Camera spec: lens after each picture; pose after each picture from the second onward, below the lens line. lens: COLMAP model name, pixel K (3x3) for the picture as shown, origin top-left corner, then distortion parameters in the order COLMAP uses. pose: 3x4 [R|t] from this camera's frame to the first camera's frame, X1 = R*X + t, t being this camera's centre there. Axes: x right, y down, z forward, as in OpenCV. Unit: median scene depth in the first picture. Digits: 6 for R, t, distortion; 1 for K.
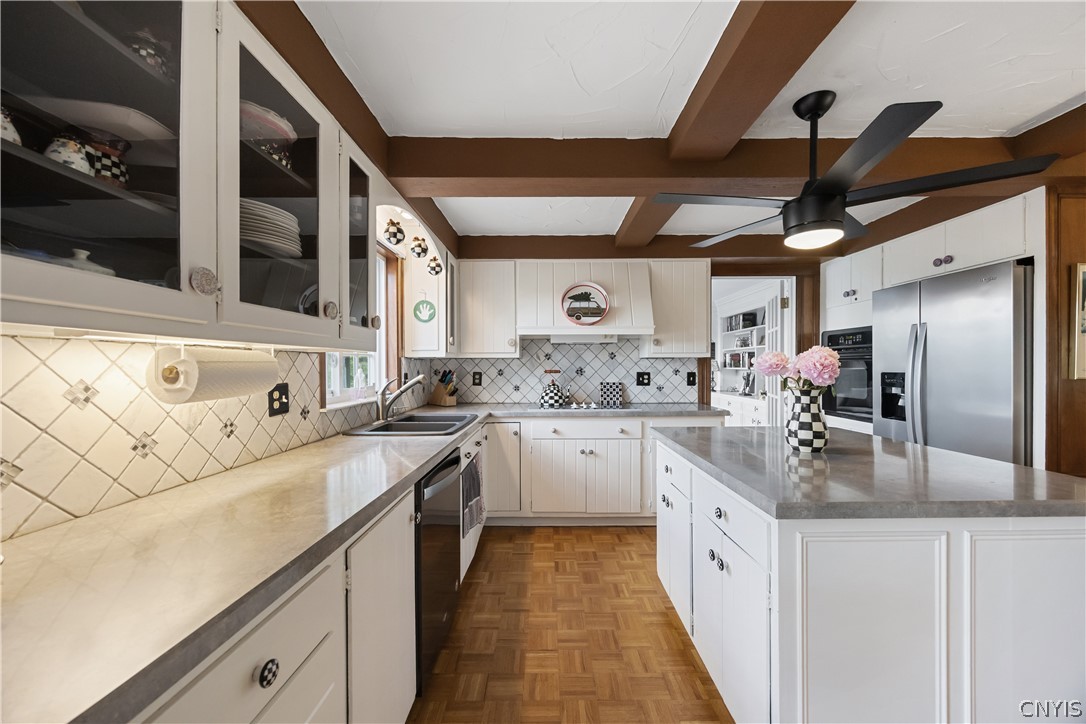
lens RADIAL K [[416.3, 0, 546.3], [0, 416.3, 369.6], [0, 0, 1]] dist [-0.001791, 0.000176]
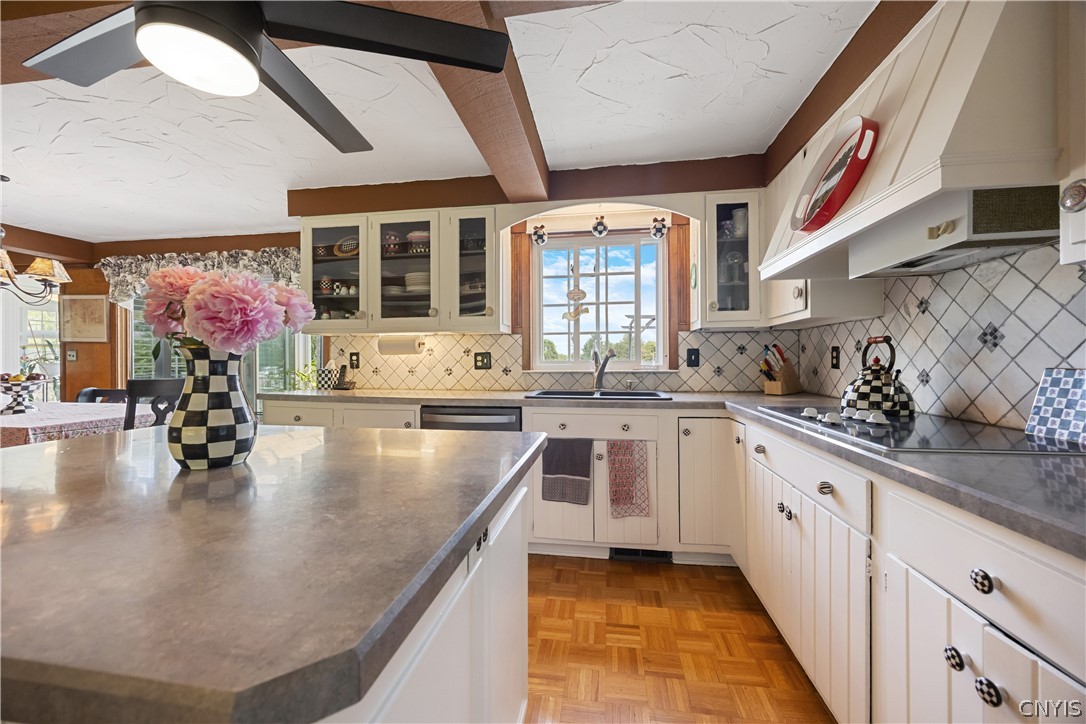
lens RADIAL K [[416.3, 0, 546.0], [0, 416.3, 361.0], [0, 0, 1]] dist [-0.001791, 0.000176]
pose [[-0.155452, 0.006824, -0.987820, 0.659822], [-0.004034, 0.999963, 0.007542, 0.032926], [0.987835, 0.005157, -0.155418, 0.905918]]
